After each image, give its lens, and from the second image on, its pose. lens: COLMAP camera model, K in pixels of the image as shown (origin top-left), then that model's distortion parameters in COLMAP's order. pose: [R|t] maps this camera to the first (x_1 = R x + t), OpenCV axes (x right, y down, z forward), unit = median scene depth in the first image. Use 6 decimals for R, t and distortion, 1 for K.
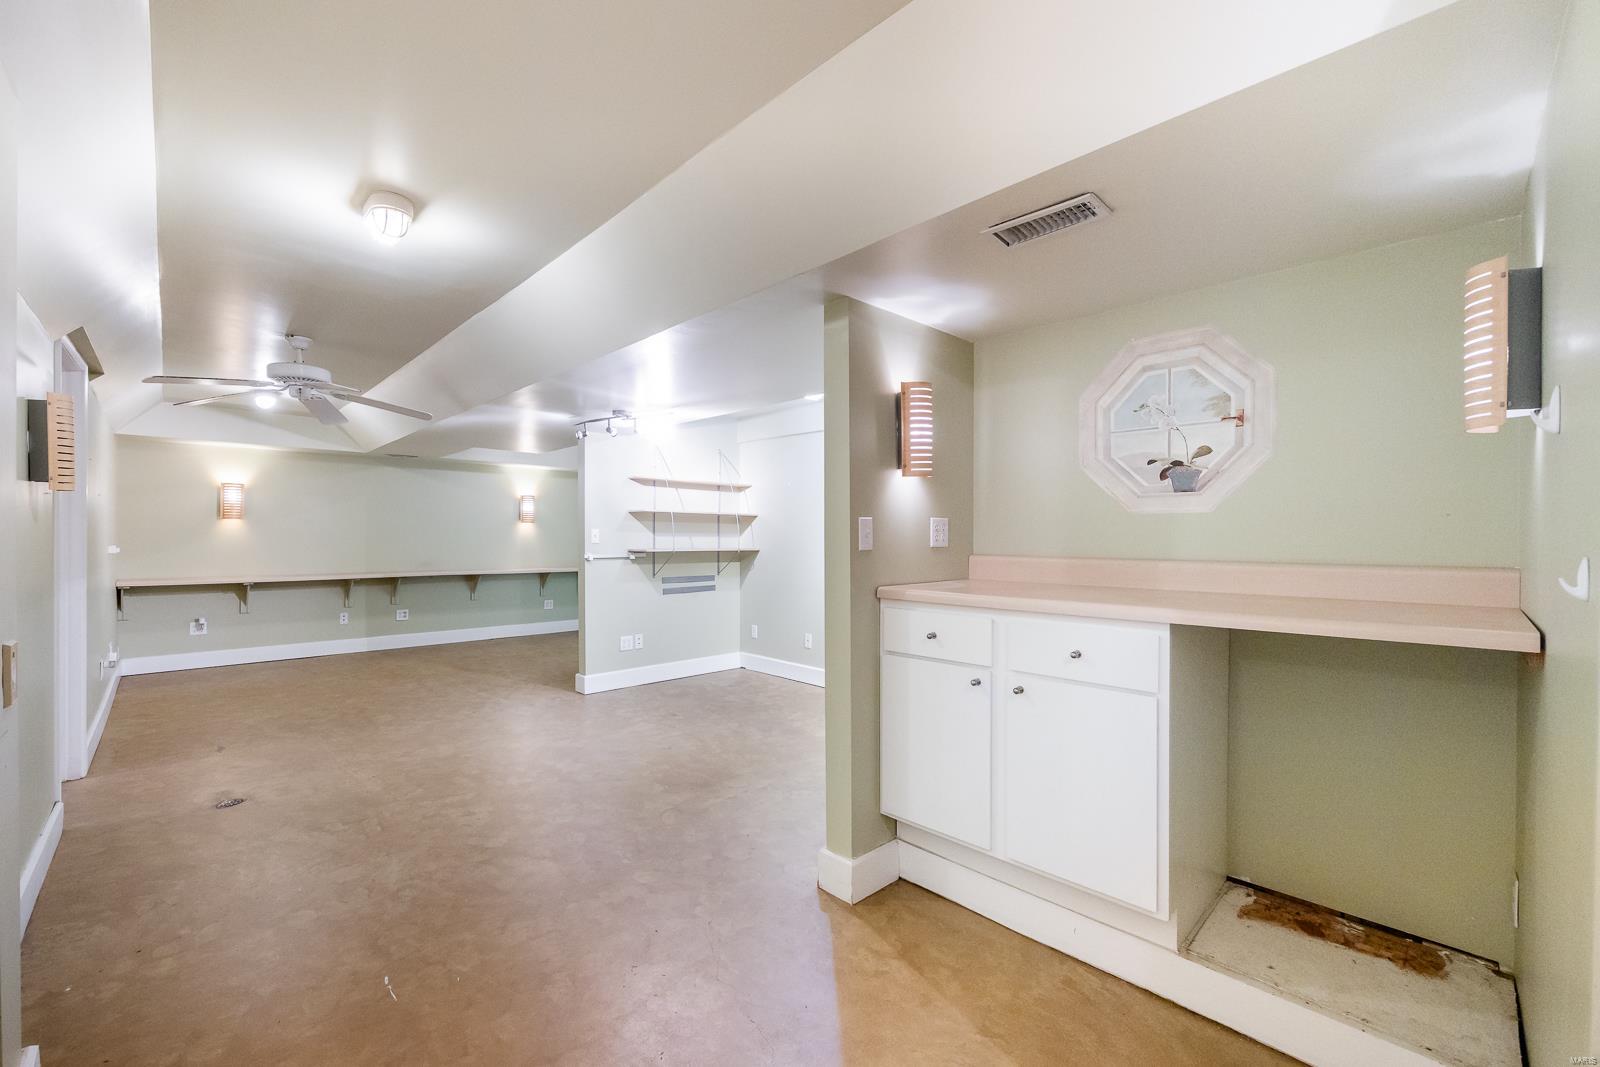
lens RADIAL K [[614.4, 0, 786.4], [0, 614.4, 539.1], [0, 0, 1]] dist [-0.002916, 0.000139]
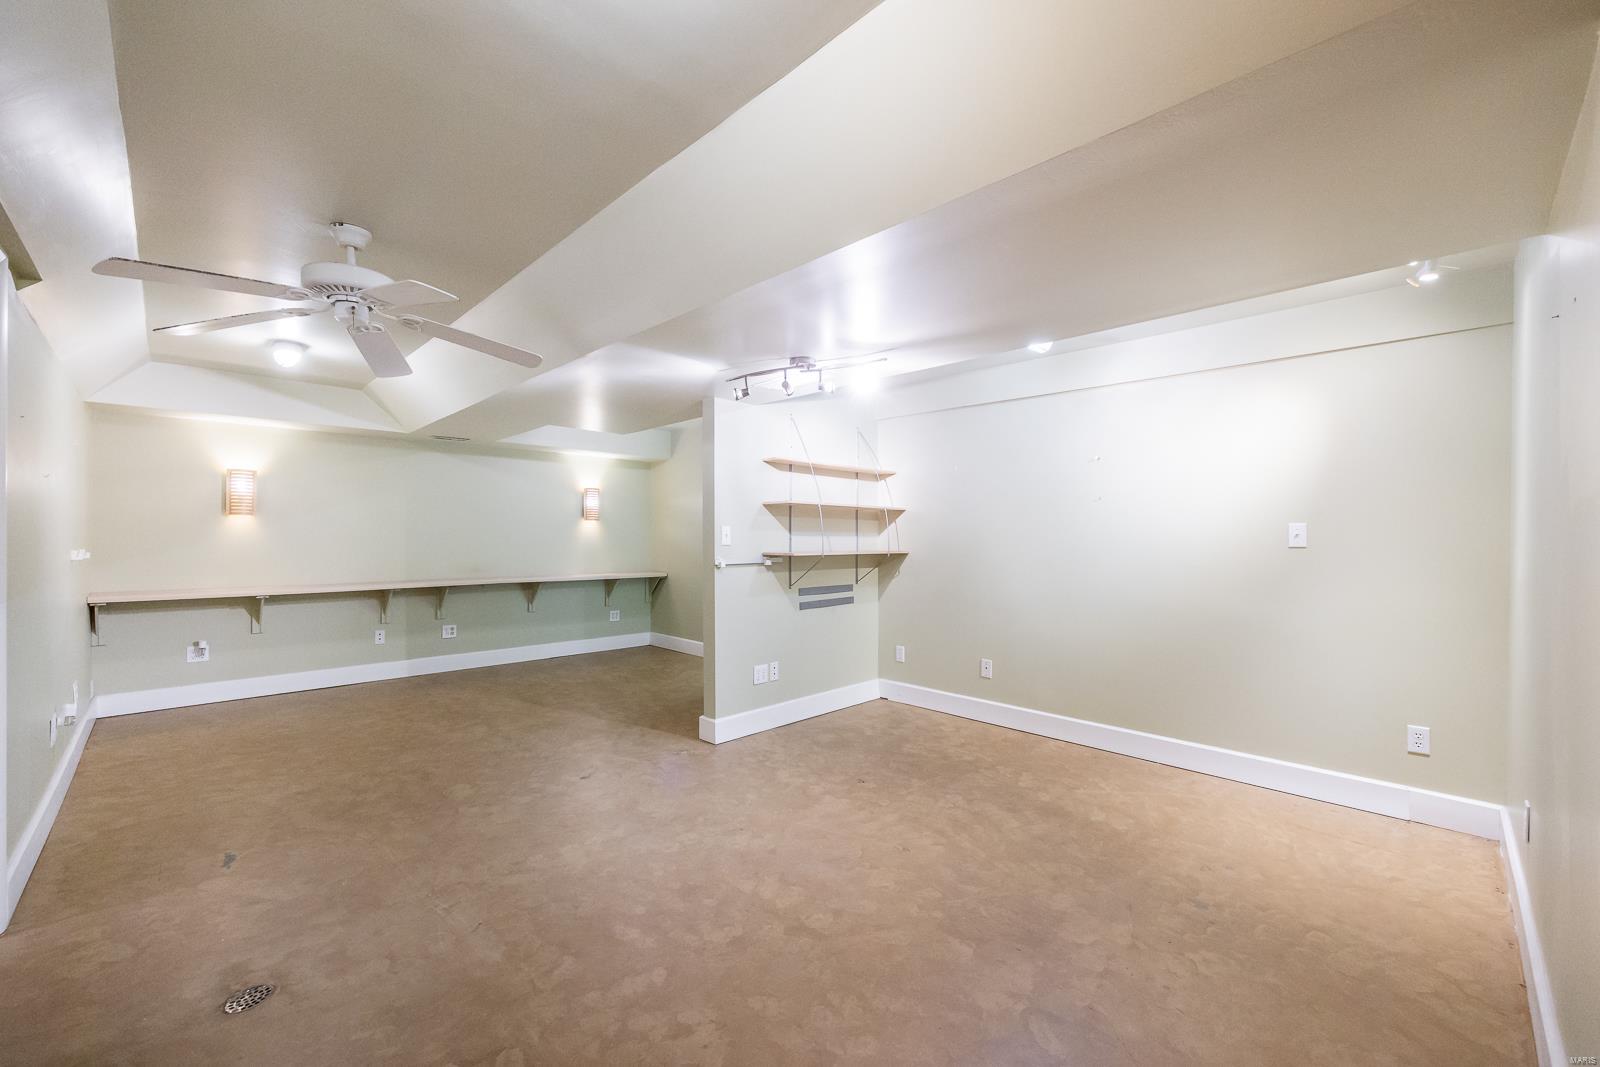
lens RADIAL K [[614.4, 0, 809.2], [0, 614.4, 539.6], [0, 0, 1]] dist [-0.002916, 0.000139]
pose [[0.999875, -0.001663, 0.015713, -0.212469], [0.001649, 0.999998, 0.000932, -0.000433], [-0.015714, -0.000906, 0.999876, 0.228199]]
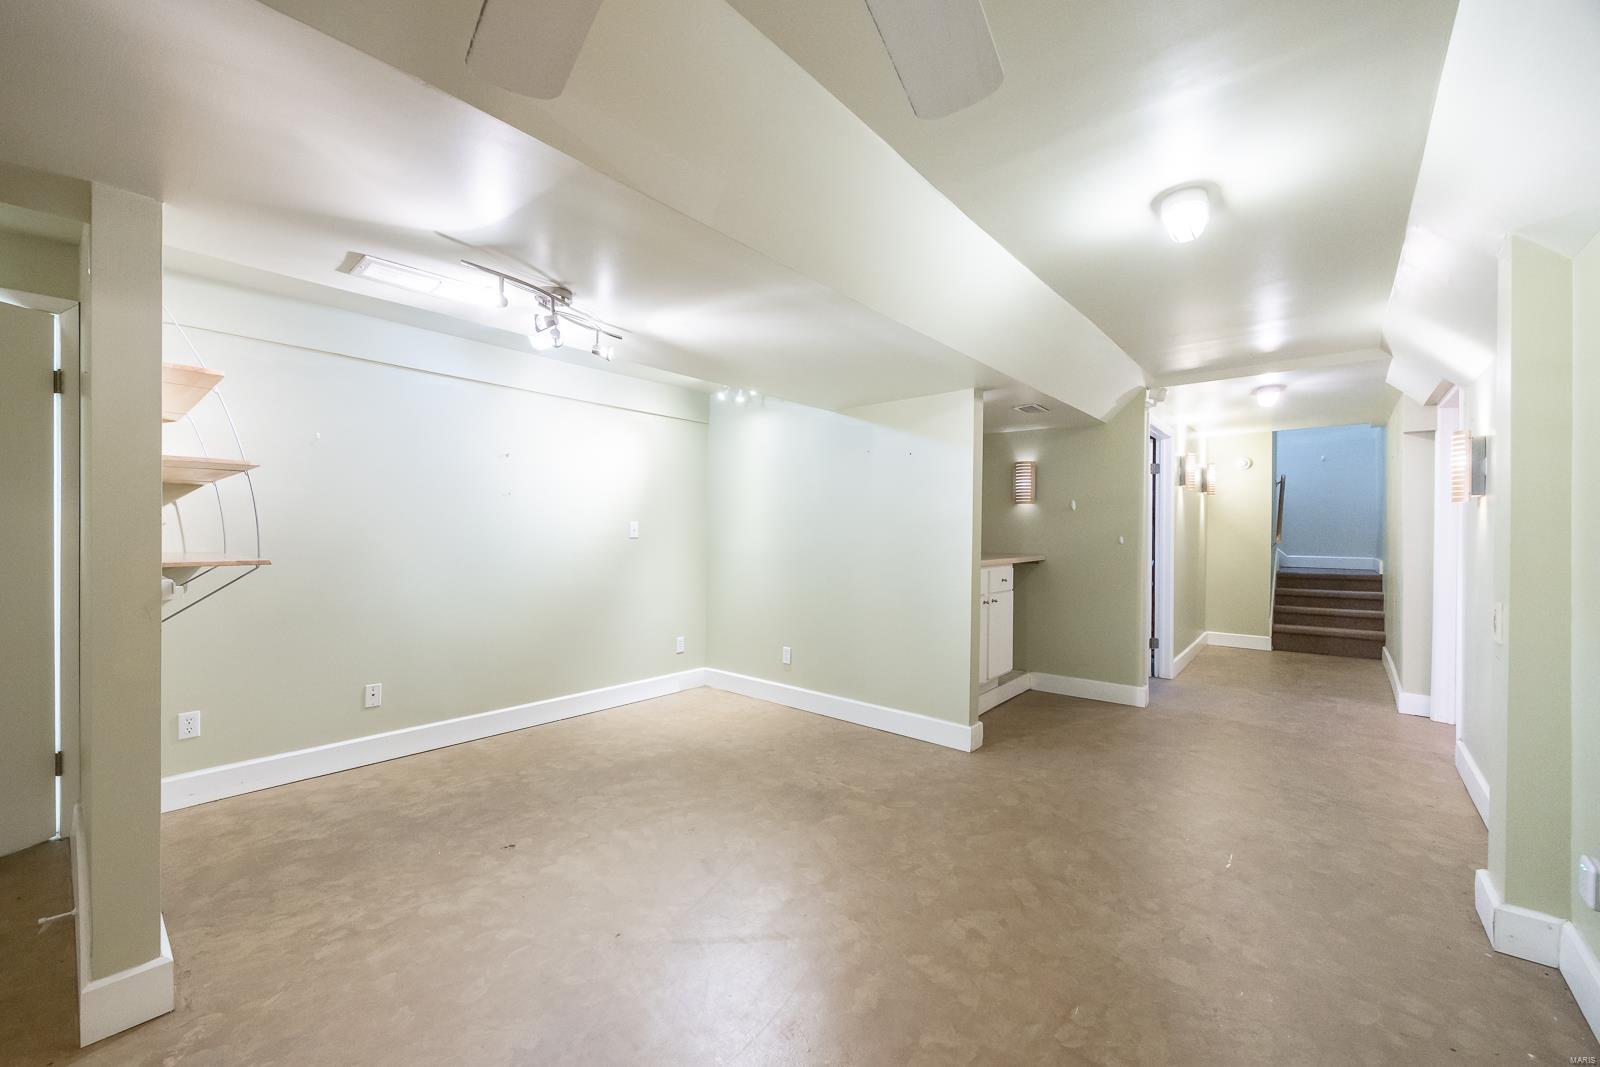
lens RADIAL K [[614.4, 0, 749.6], [0, 614.4, 529.7], [0, 0, 1]] dist [-0.002916, 0.000139]
pose [[-0.025161, -0.000218, 0.999683, -0.624694], [-0.002549, 0.999997, 0.000154, -0.004146], [-0.999680, -0.002545, -0.025161, 0.661135]]
